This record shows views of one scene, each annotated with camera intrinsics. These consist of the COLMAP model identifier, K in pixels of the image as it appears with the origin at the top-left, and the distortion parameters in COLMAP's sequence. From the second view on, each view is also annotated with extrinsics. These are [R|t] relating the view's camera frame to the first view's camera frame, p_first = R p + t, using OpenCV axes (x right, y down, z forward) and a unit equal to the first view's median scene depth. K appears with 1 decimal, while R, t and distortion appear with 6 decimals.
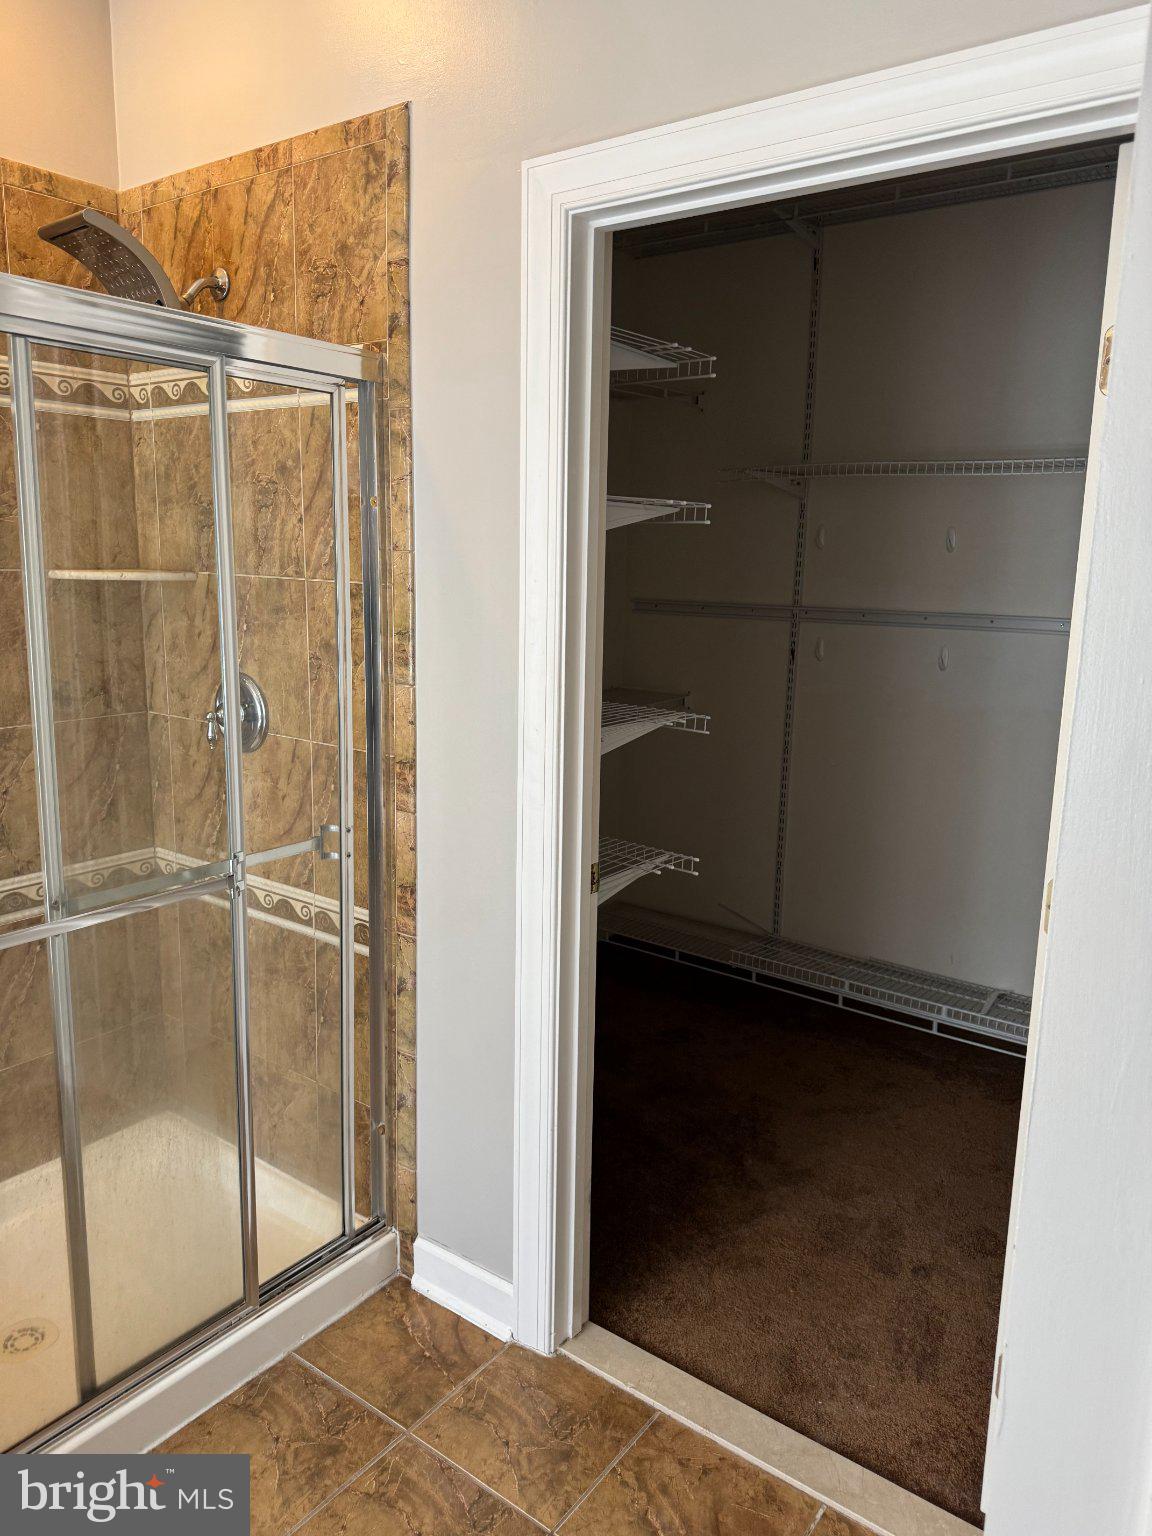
lens RADIAL K [[1094.6, 0, 574.2], [0, 1094.6, 757.8], [0, 0, 1]] dist [0.144922, -0.241827]
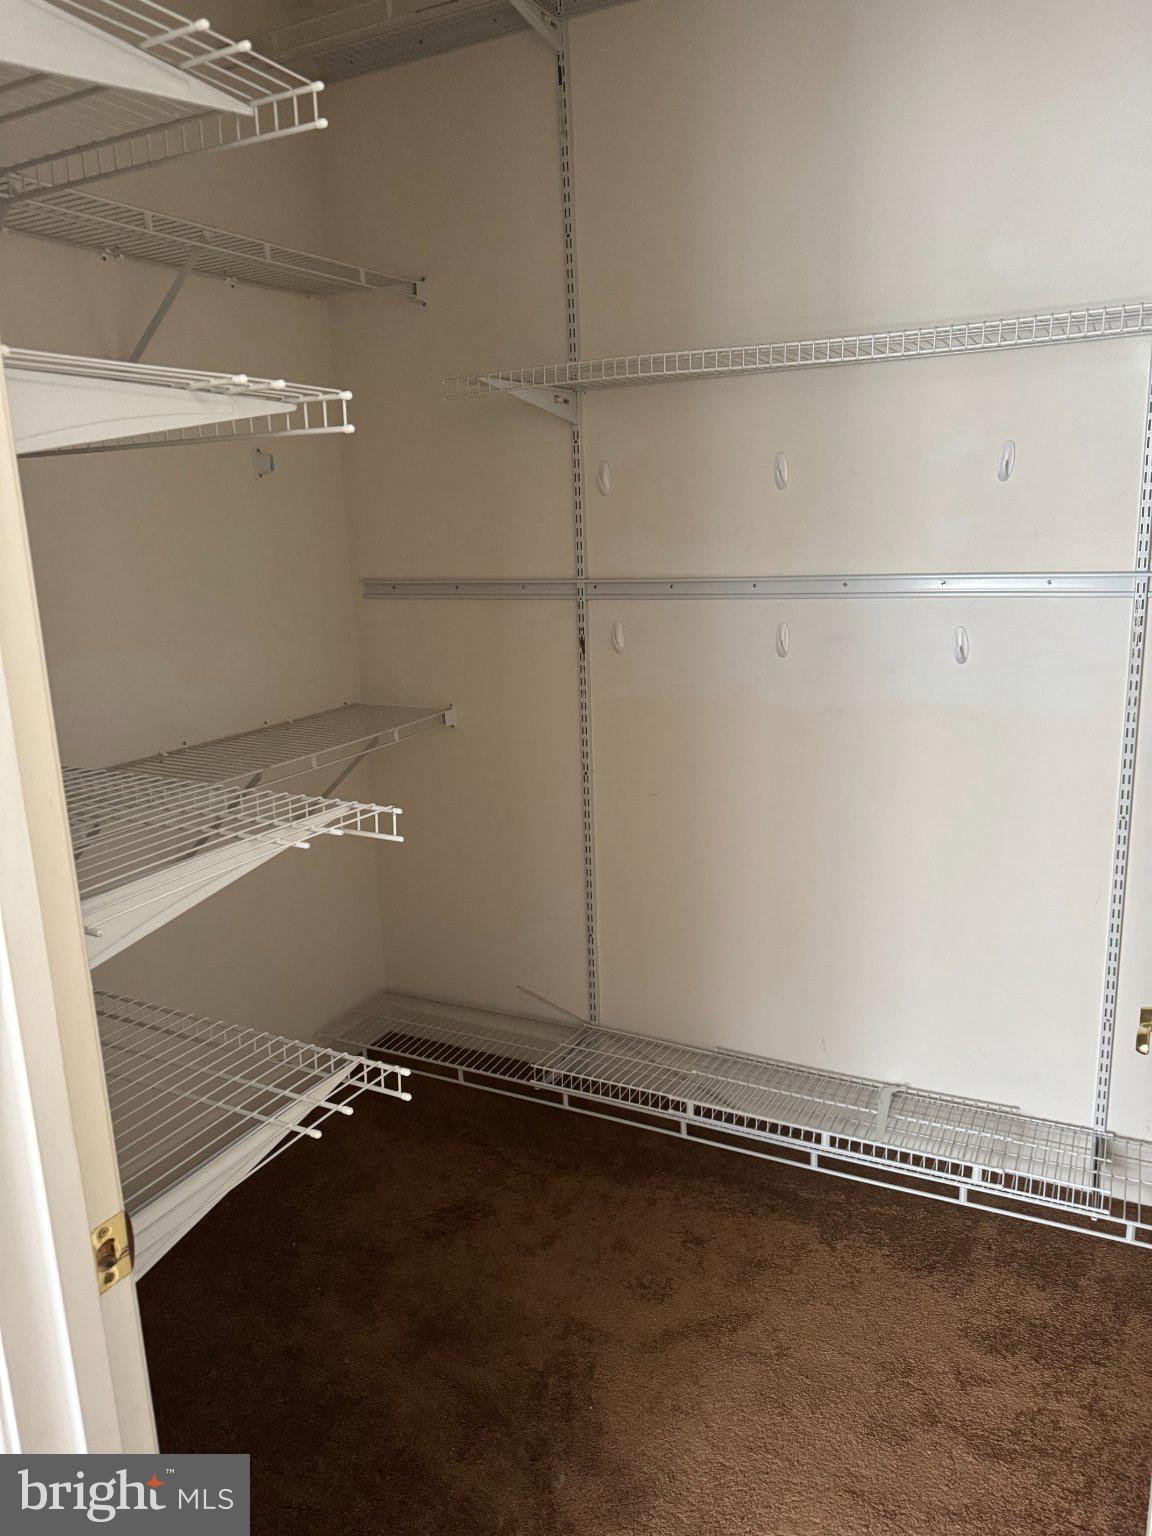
lens RADIAL K [[1097.0, 0, 573.2], [0, 1097.0, 761.5], [0, 0, 1]] dist [0.060690, -0.048400]
pose [[0.985263, -0.086877, 0.147339, 0.085923], [0.082773, 0.995996, 0.033772, -0.046227], [-0.149683, -0.021078, 0.988509, 0.313153]]
